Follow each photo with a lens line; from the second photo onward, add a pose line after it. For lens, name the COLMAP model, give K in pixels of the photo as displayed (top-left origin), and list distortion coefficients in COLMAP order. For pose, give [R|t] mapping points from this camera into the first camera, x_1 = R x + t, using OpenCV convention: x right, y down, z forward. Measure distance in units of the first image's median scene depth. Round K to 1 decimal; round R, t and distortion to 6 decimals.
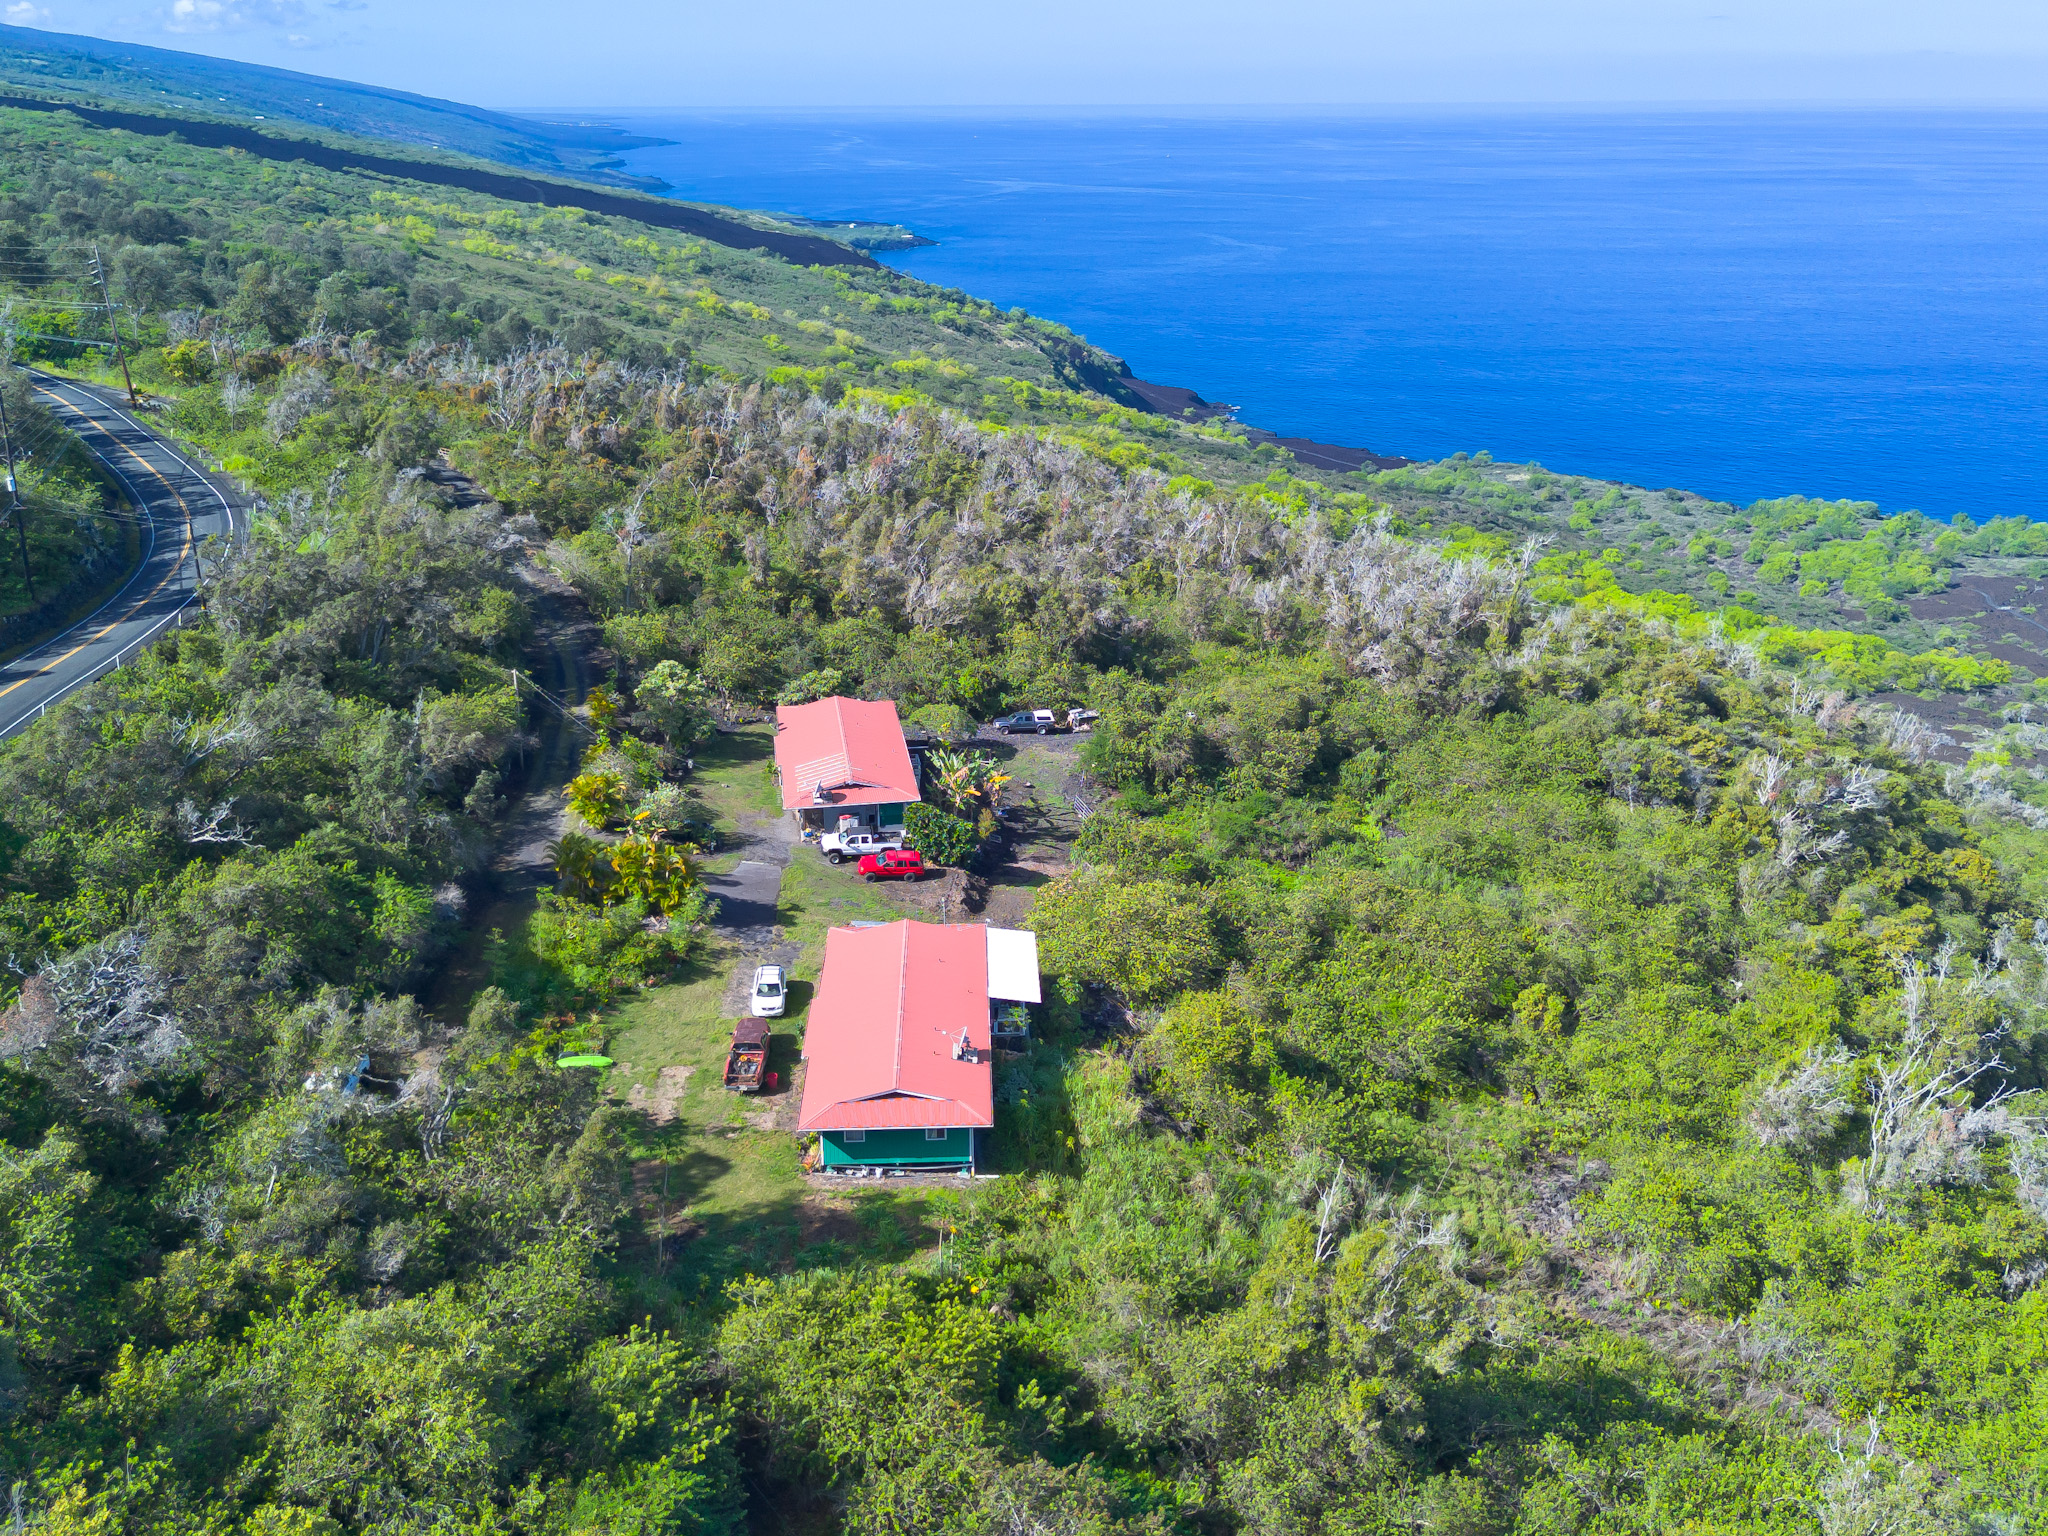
lens RADIAL K [[1757.2, 0, 1024.0], [0, 1757.2, 768.0], [0, 0, 1]] dist [0.123792, -0.320370]
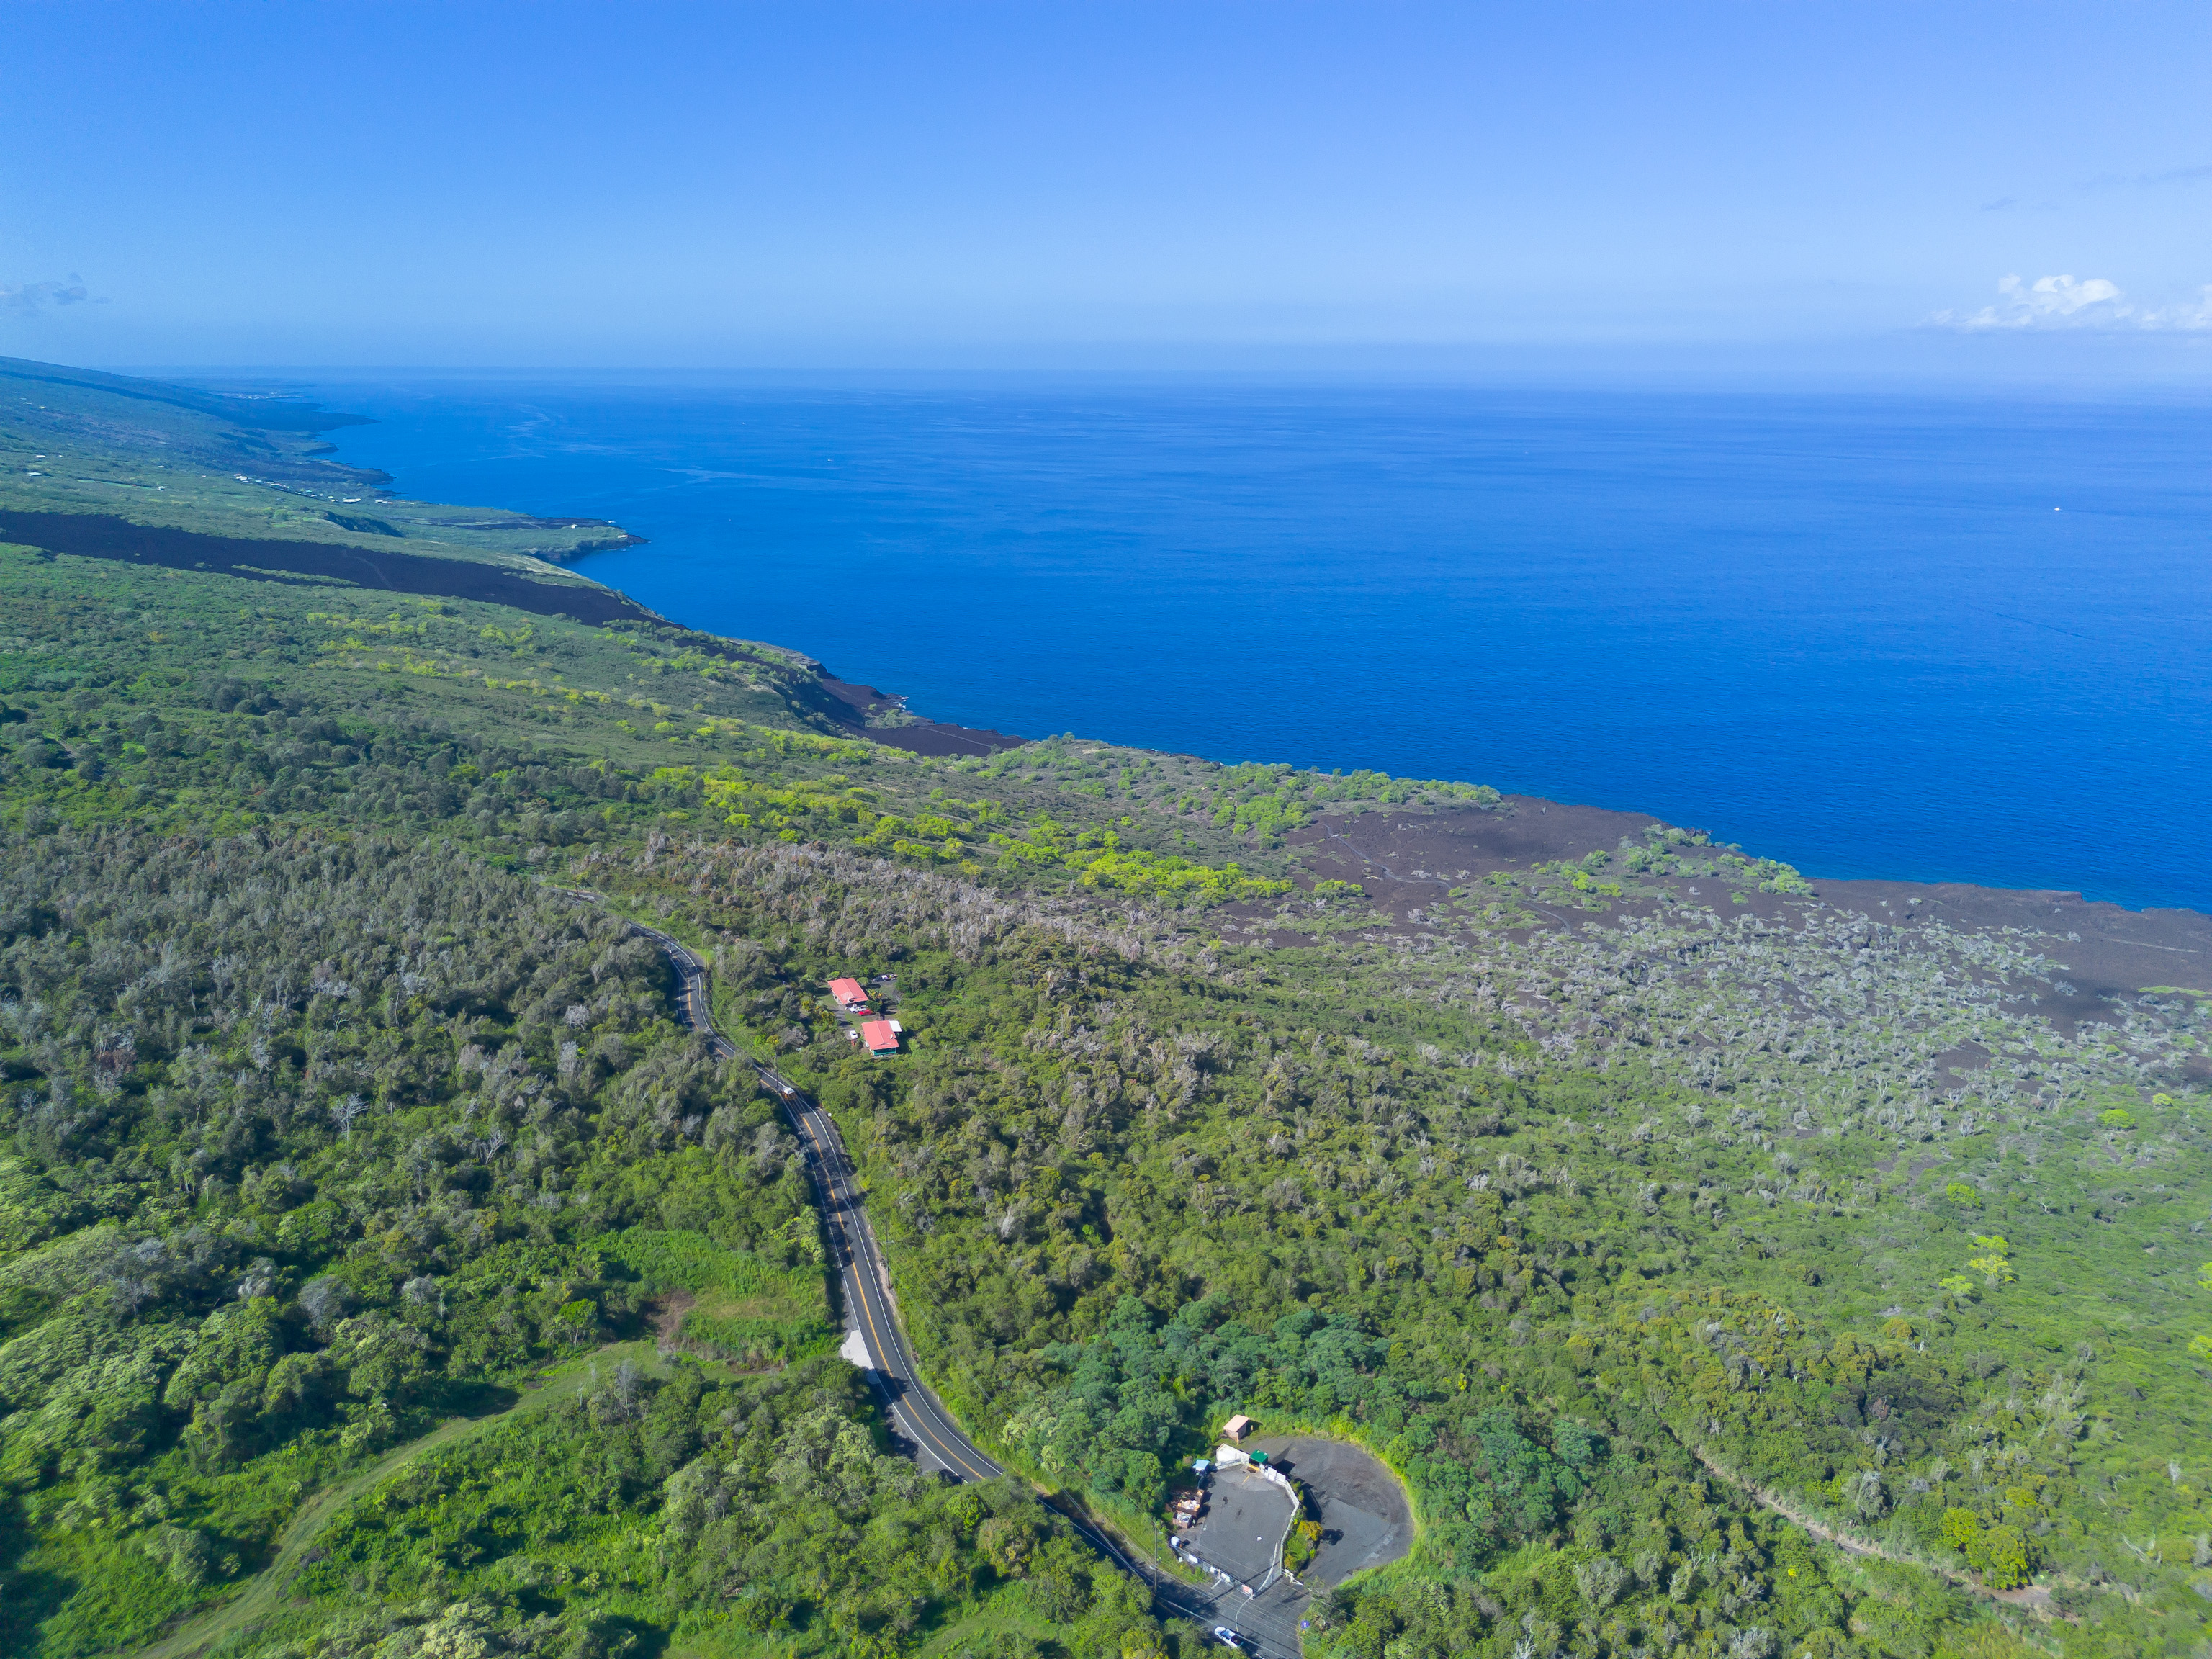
lens RADIAL K [[1897.9, 0, 1106.0], [0, 1897.9, 829.5], [0, 0, 1]] dist [0.123792, -0.320370]
pose [[0.973229, -0.073551, 0.217752, -0.417189], [0.084272, 0.995625, -0.040350, -0.144027], [-0.213831, 0.057620, 0.975170, -3.423891]]
